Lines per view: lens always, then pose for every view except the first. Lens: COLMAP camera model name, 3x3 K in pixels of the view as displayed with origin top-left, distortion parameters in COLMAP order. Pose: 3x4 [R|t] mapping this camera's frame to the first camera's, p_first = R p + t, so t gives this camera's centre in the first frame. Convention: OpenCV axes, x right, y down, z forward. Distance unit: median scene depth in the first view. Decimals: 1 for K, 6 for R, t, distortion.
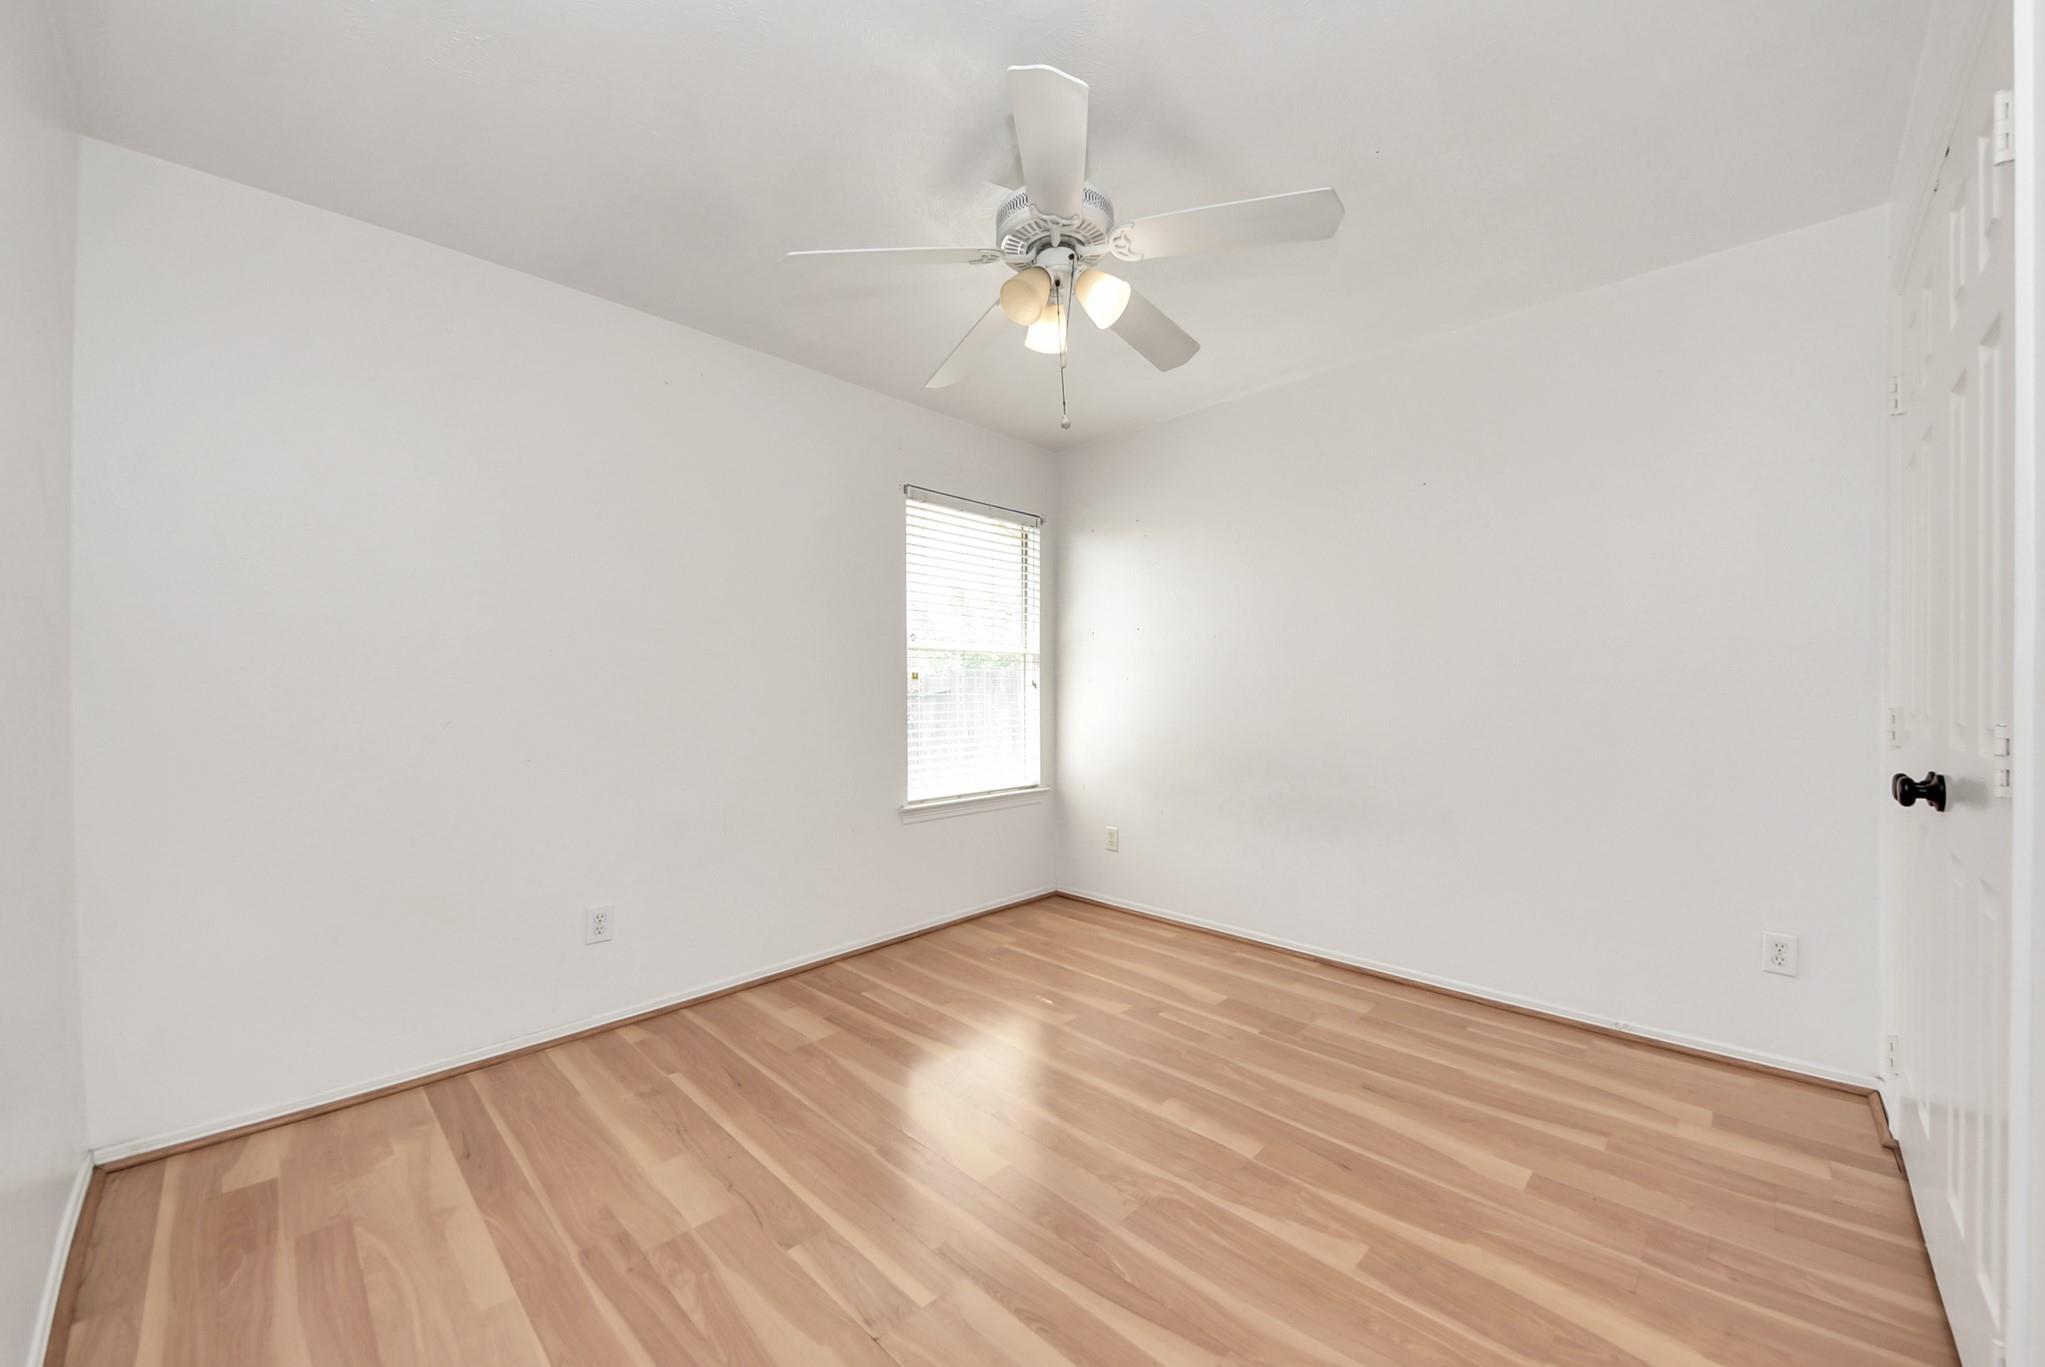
lens RADIAL K [[747.4, 0, 1031.4], [0, 747.4, 679.2], [0, 0, 1]] dist [0.004675, -0.005446]
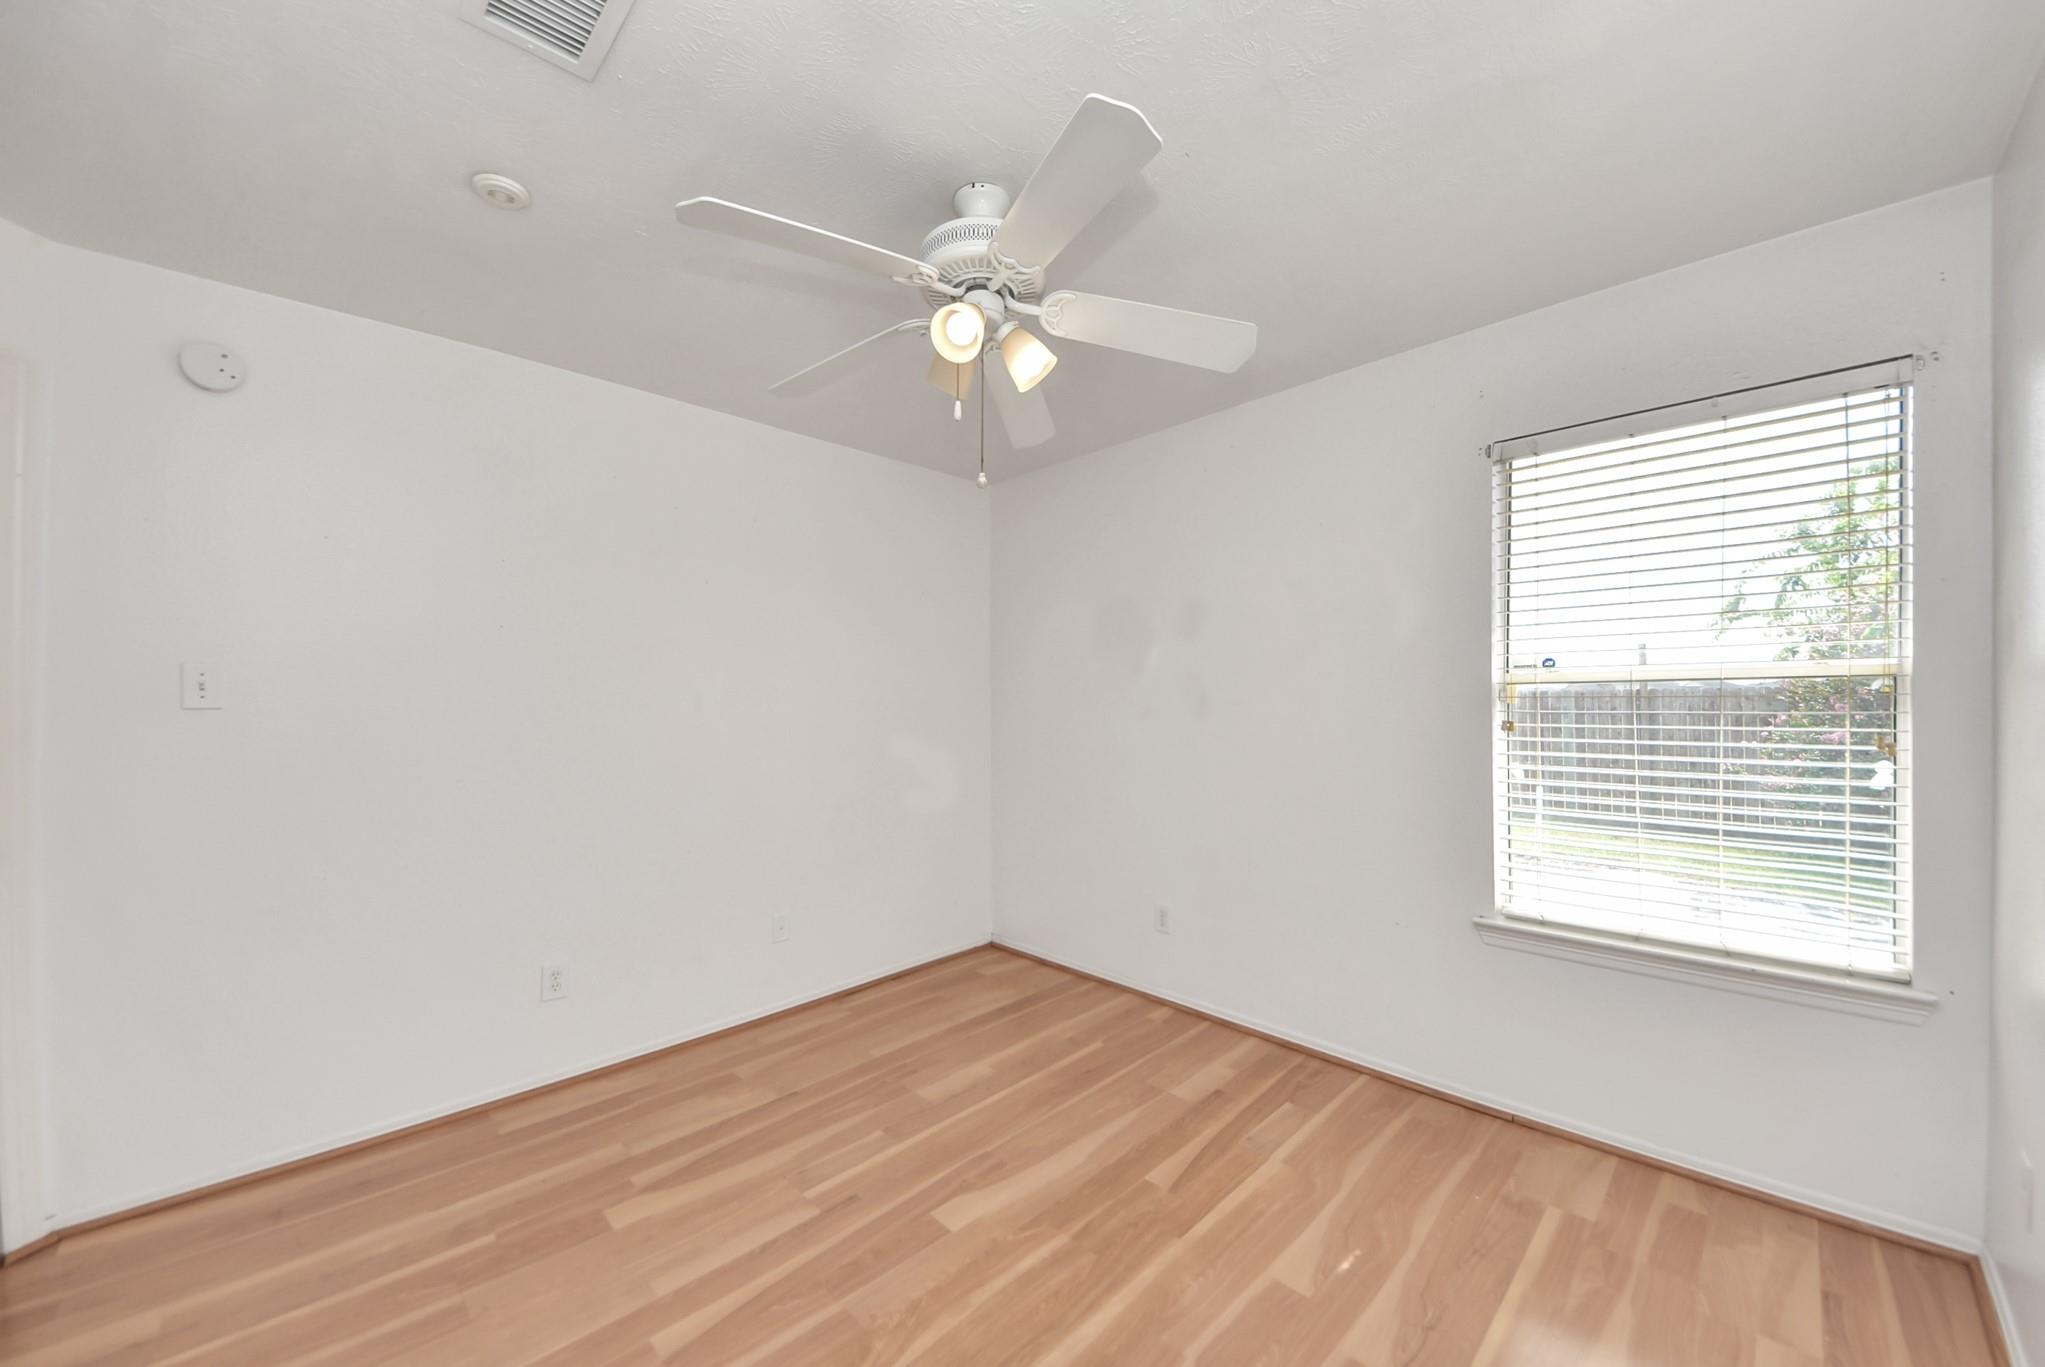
lens RADIAL K [[747.4, 0, 1019.4], [0, 747.4, 685.4], [0, 0, 1]] dist [0.004675, -0.005446]
pose [[-0.016044, -0.009497, -0.999826, 0.748507], [0.024835, 0.999643, -0.009894, -0.065646], [0.999563, -0.024990, -0.015802, 0.840418]]
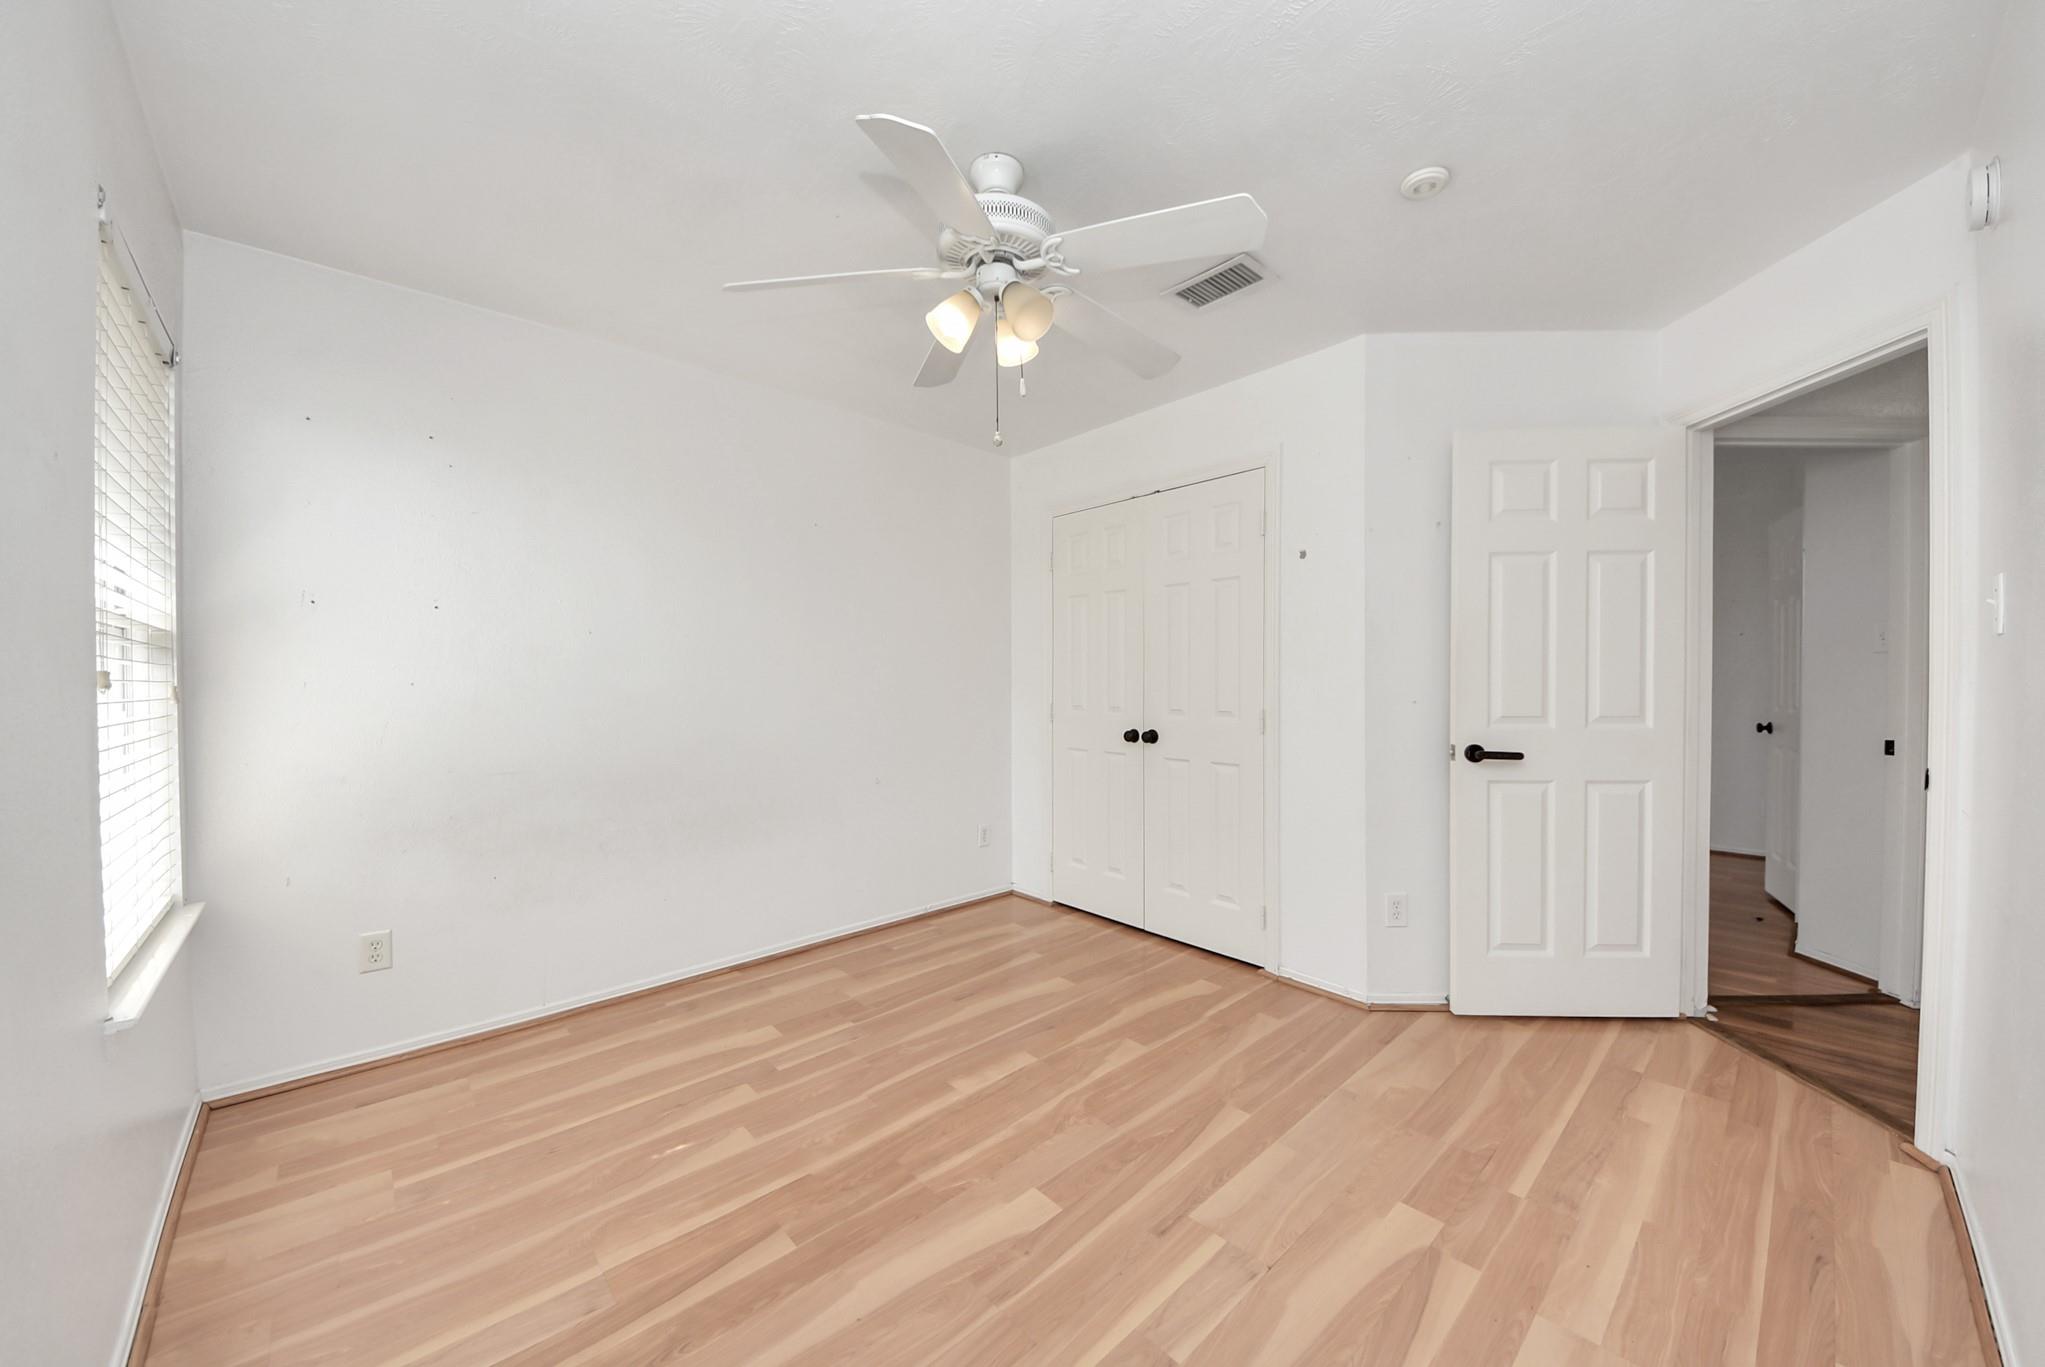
lens RADIAL K [[747.4, 0, 1024.1], [0, 747.4, 688.1], [0, 0, 1]] dist [0.004675, -0.005446]
pose [[0.046370, -0.011895, 0.998854, -0.753065], [-0.010032, 0.999873, 0.012373, -0.018995], [-0.998874, -0.010595, 0.046245, 0.727748]]
